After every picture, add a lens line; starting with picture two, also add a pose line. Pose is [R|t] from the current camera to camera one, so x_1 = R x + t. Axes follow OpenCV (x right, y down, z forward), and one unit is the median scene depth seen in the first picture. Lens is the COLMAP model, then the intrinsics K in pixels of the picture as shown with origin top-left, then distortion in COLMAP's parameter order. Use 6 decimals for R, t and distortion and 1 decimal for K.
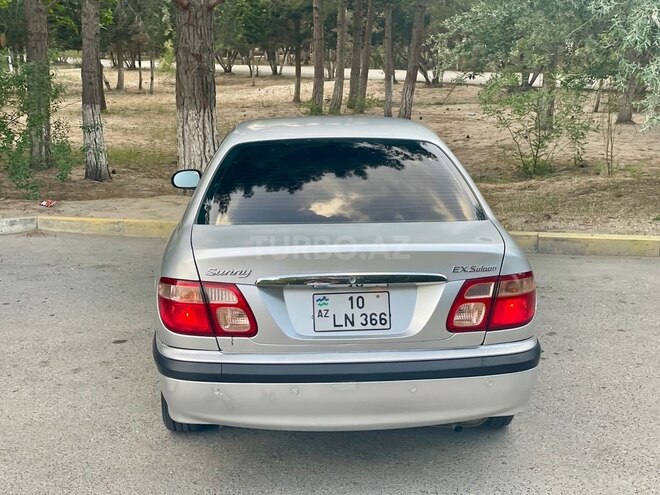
lens RADIAL K [[950.3, 0, 353.8], [0, 950.3, 236.5], [0, 0, 1]] dist [0.135605, 0.000000]
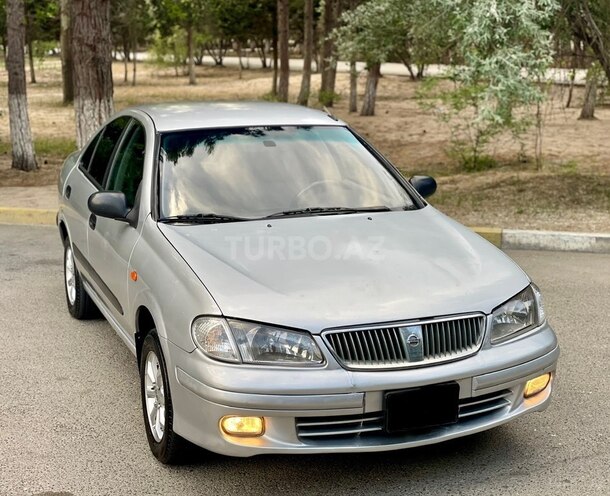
lens RADIAL K [[971.3, 0, 313.8], [0, 971.3, 228.5], [0, 0, 1]] dist [0.145061, 0.000000]
pose [[0.999188, 0.013213, -0.038050, 0.190826], [-0.013399, 0.999899, -0.004647, 0.007481], [0.037985, 0.005153, 0.999265, -0.034446]]
